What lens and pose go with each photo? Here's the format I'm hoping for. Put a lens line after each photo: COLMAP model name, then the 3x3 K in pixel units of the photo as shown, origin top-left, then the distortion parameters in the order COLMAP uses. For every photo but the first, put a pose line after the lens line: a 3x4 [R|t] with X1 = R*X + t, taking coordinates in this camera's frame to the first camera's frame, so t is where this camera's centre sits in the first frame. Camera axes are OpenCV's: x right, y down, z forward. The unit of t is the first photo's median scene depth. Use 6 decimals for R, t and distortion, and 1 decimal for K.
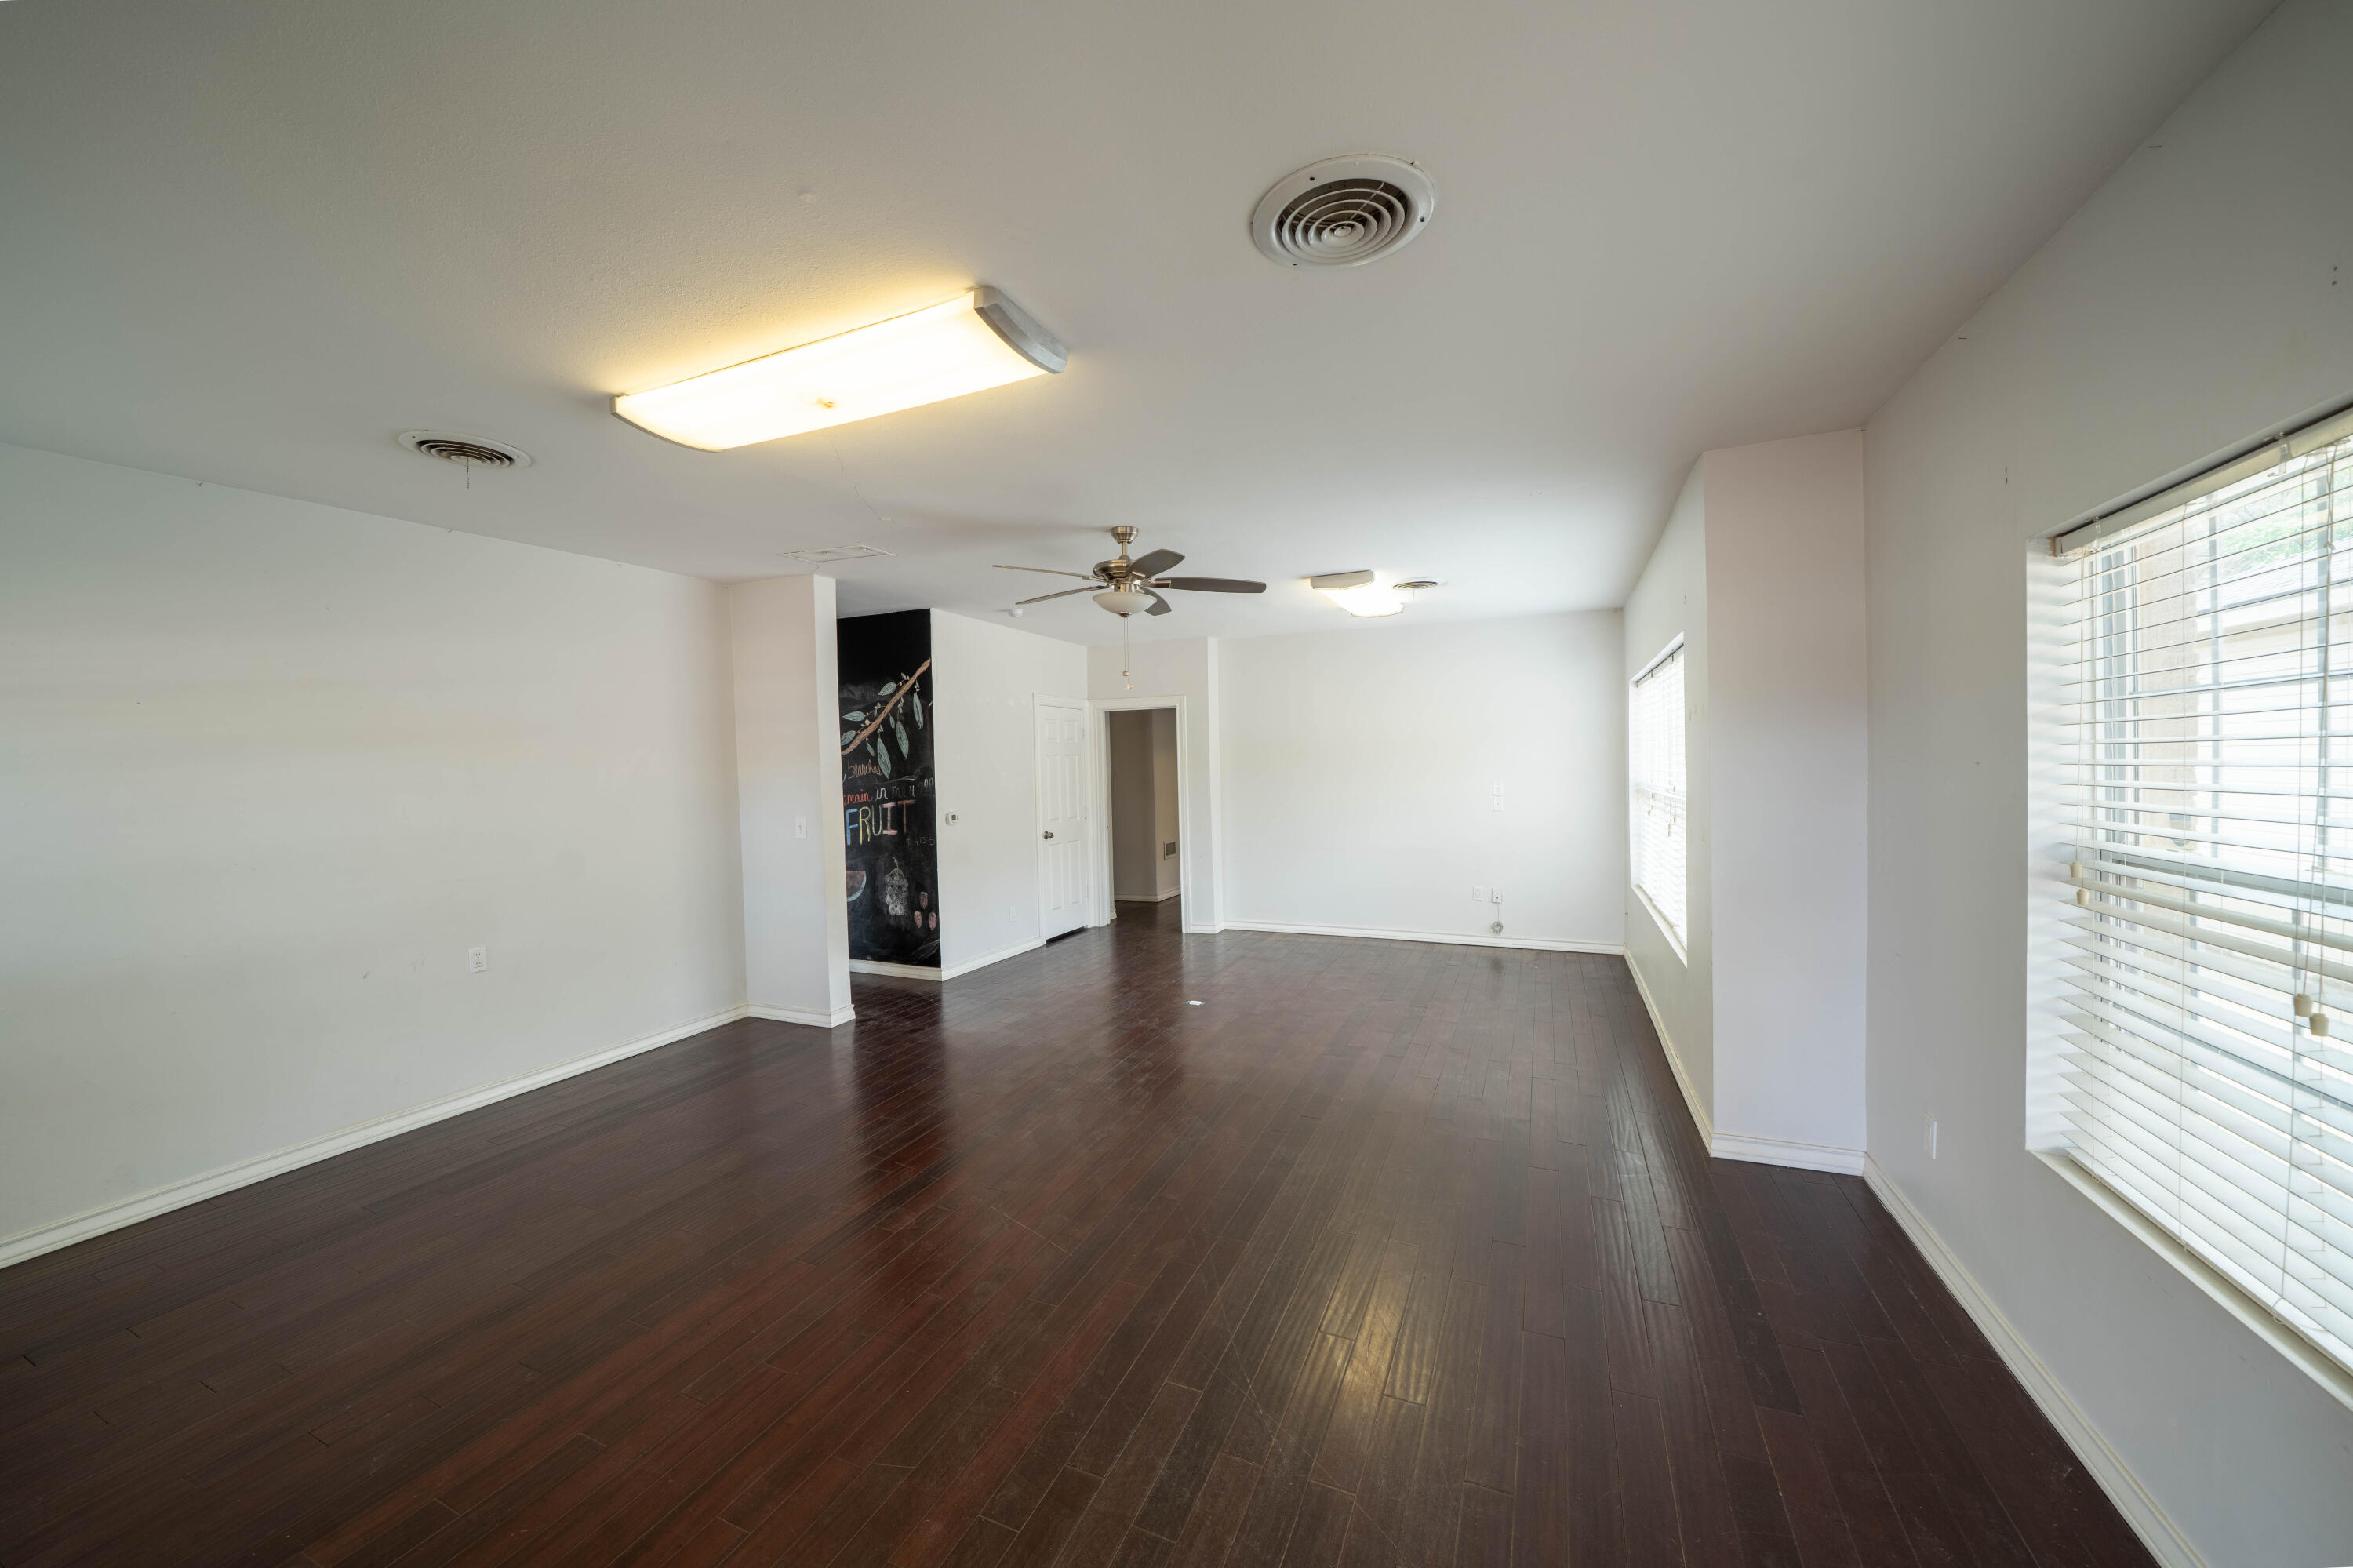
lens RADIAL K [[835.1, 0, 1160.7], [0, 835.1, 784.5], [0, 0, 1]] dist [-0.022354, 0.000120]
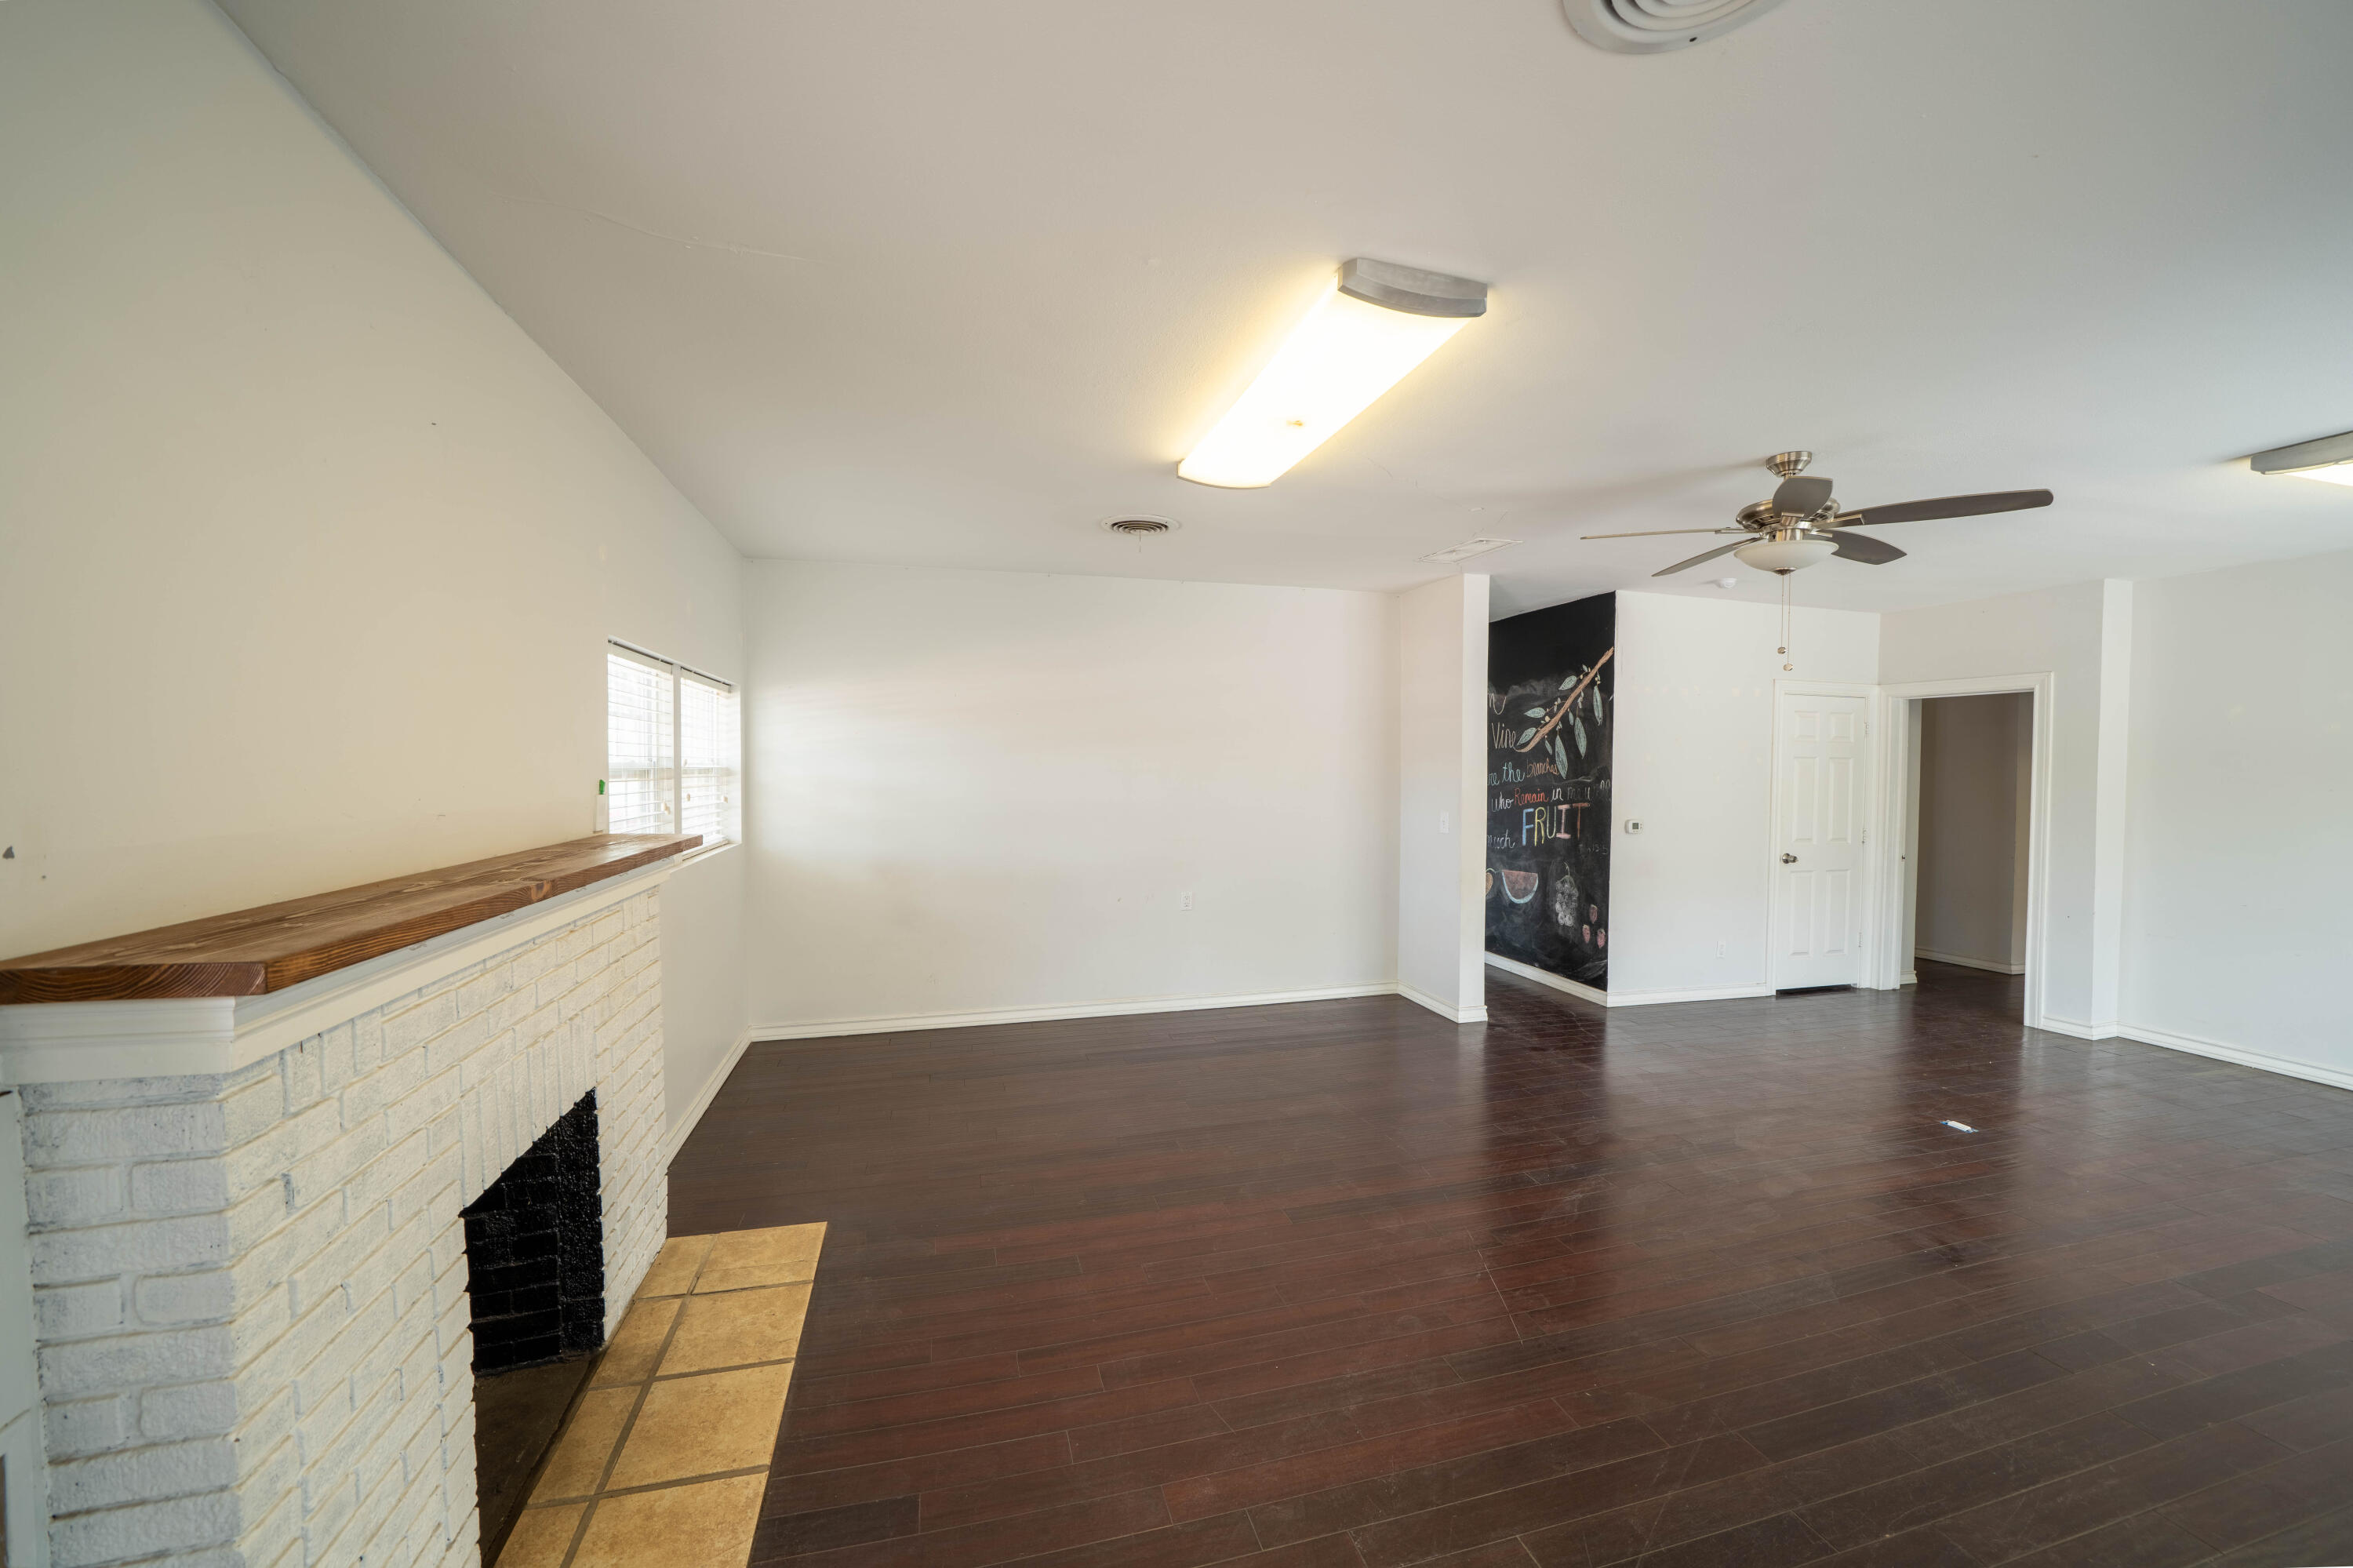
lens RADIAL K [[834.1, 0, 1176.5], [0, 834.1, 784.0], [0, 0, 1]] dist [-0.022343, 0.000030]
pose [[0.636070, 0.044565, -0.770343, 0.114933], [-0.042005, 0.998850, 0.023101, -0.004423], [0.770487, 0.017664, 0.637211, 0.069329]]
